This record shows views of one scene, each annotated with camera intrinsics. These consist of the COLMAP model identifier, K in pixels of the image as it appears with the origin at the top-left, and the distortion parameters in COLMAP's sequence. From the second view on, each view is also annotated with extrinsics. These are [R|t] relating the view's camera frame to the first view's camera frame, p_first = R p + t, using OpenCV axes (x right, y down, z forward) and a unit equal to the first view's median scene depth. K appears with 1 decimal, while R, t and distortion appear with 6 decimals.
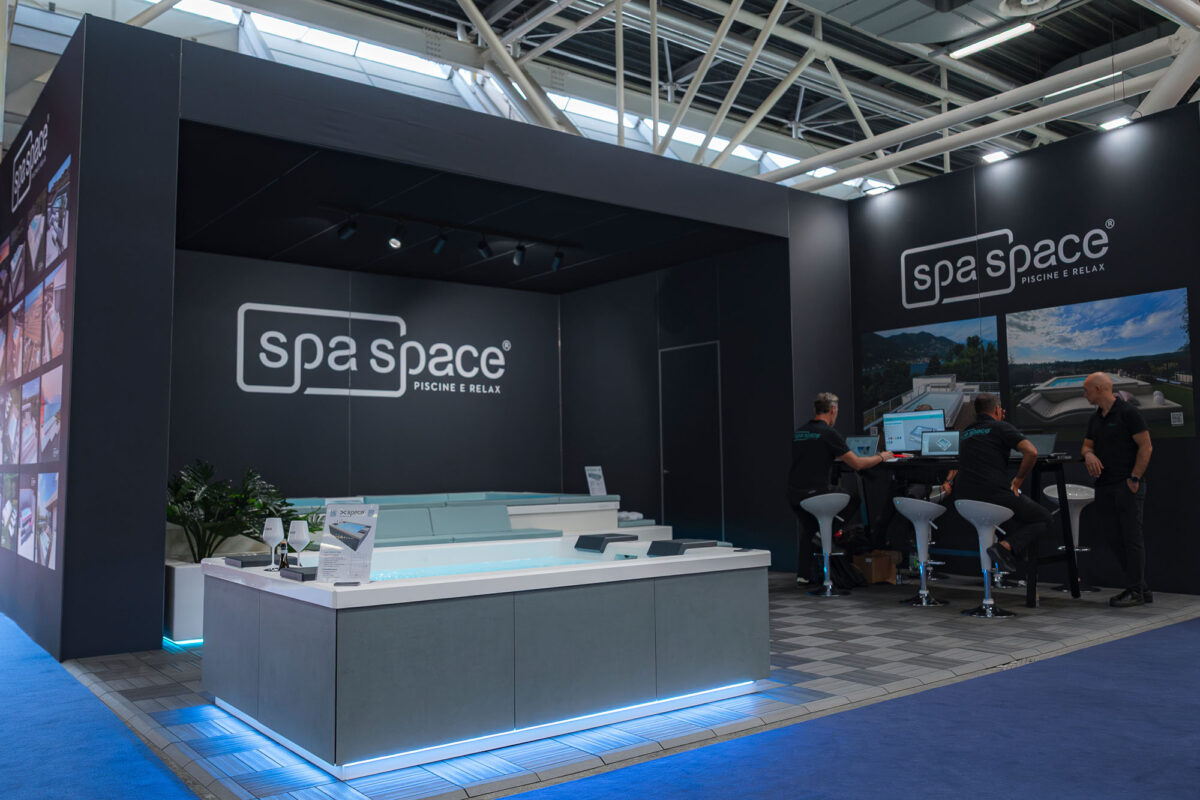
lens RADIAL K [[969.8, 0, 600.0], [0, 969.8, 400.0], [0, 0, 1]] dist [-0.032532, 0.002574]
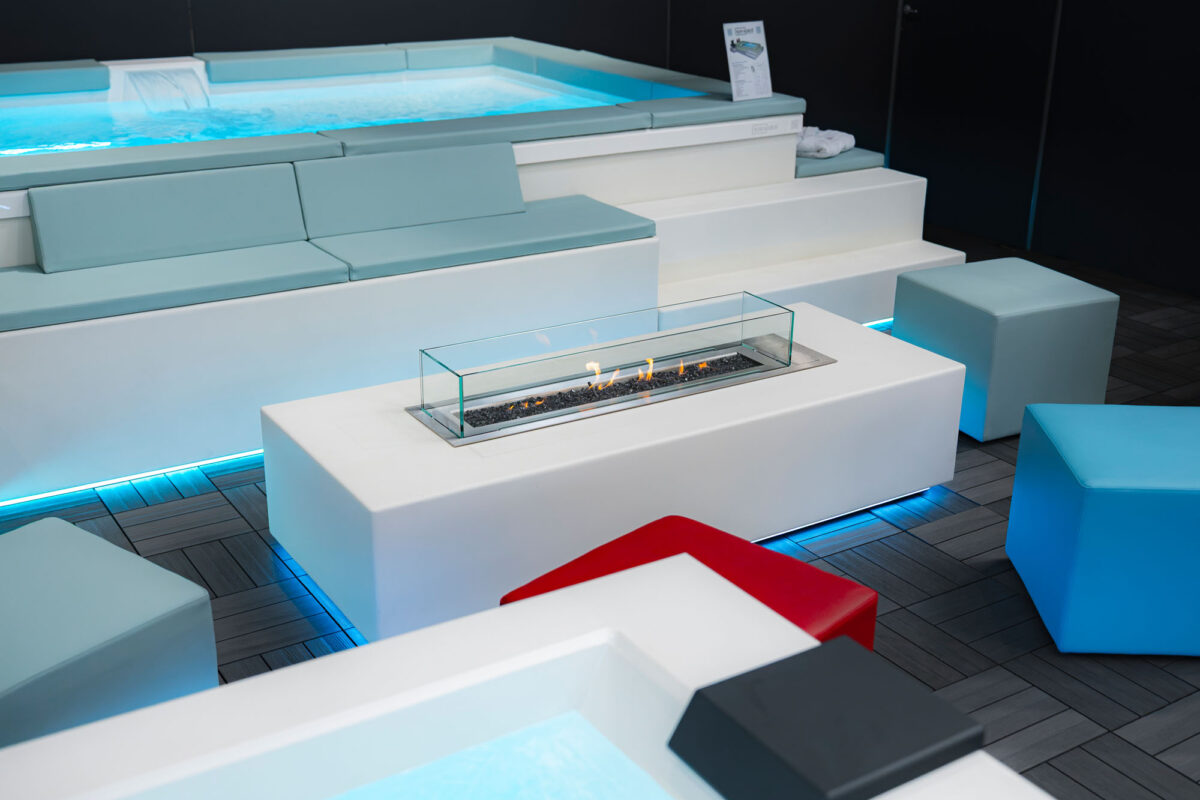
lens RADIAL K [[1322.2, 0, 600.0], [0, 1322.2, 400.0], [0, 0, 1]] dist [-0.002808, 0.010722]
pose [[0.995011, 0.061899, -0.078234, -0.012279], [-0.022411, 0.902875, 0.429319, -0.019752], [0.097210, -0.425424, 0.899758, 0.400556]]
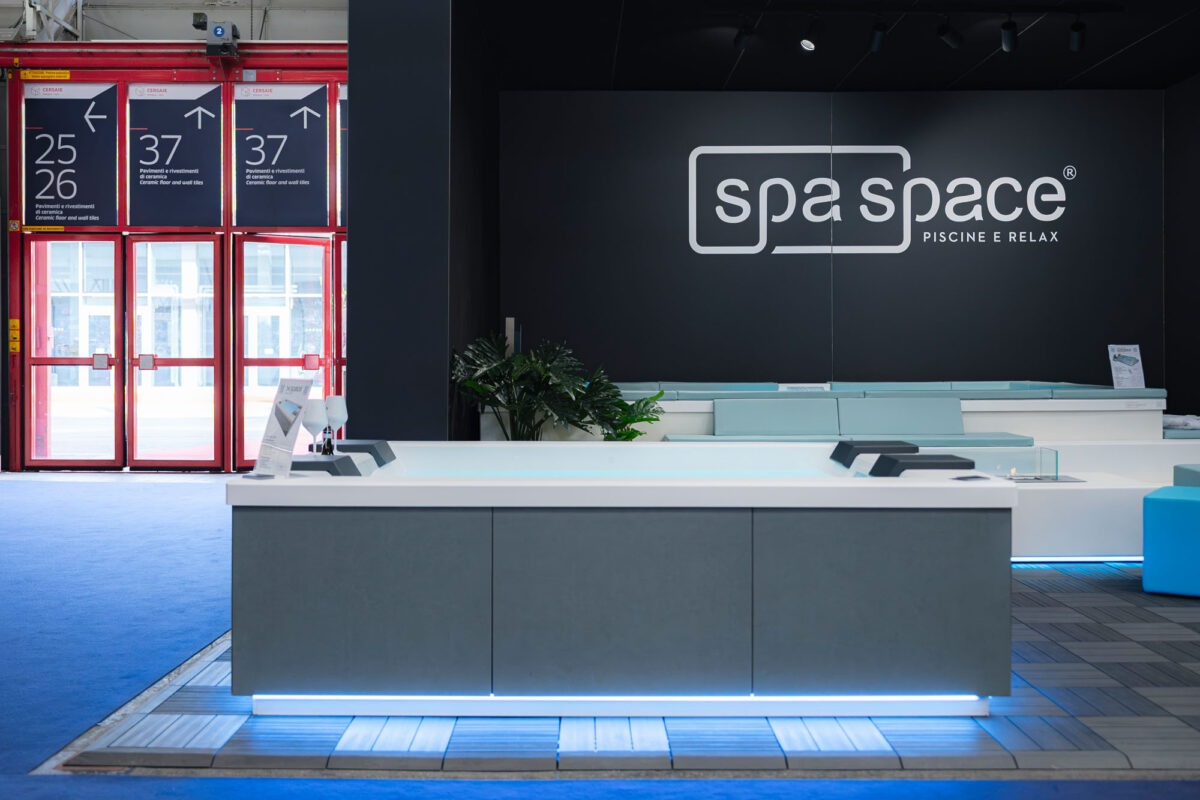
lens RADIAL K [[1176.4, 0, 596.0], [0, 1176.4, 377.8], [0, 0, 1]] dist [0.006475, -0.004730]
pose [[0.790493, 0.021720, -0.612085, 0.180089], [0.034916, 0.996148, 0.080441, 0.012433], [0.611475, -0.084960, 0.786690, 0.131175]]
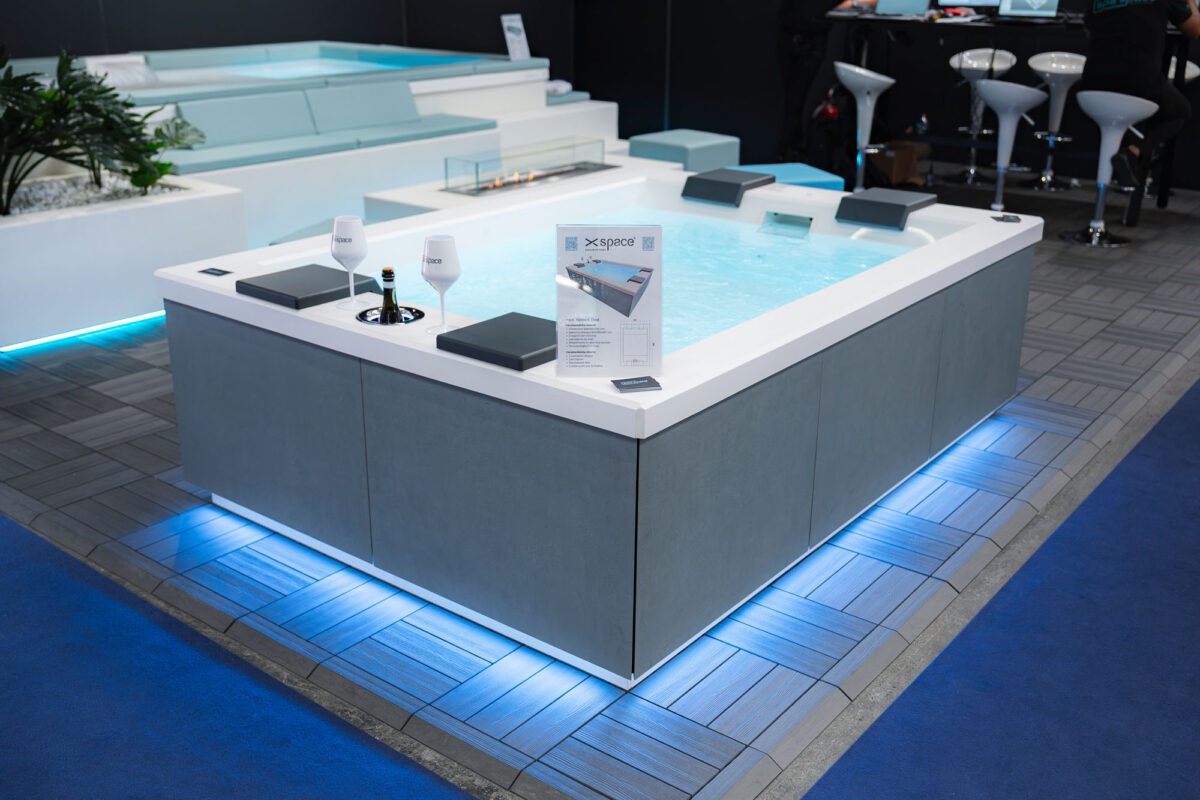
lens RADIAL K [[1176.4, 0, 596.0], [0, 1176.4, 377.8], [0, 0, 1]] dist [0.006475, -0.004730]
pose [[0.970378, -0.059196, 0.234229, -0.142108], [-0.039277, 0.917965, 0.394712, -0.023659], [-0.238379, -0.392219, 0.888448, 0.135761]]
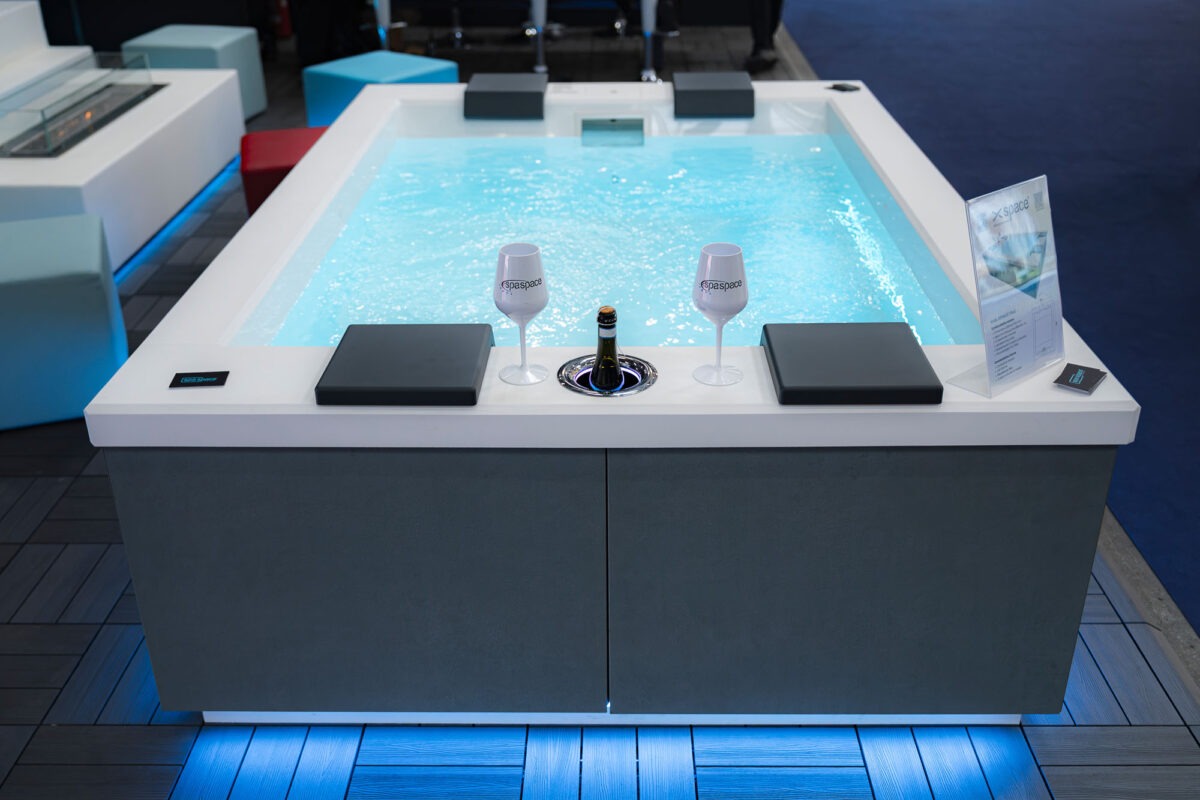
lens RADIAL K [[1176.4, 0, 596.0], [0, 1176.4, 377.8], [0, 0, 1]] dist [0.006475, -0.004730]
pose [[0.626964, -0.340225, 0.700830, -0.247398], [-0.051060, 0.879718, 0.472747, -0.016065], [-0.777374, -0.332180, 0.534179, 0.284104]]
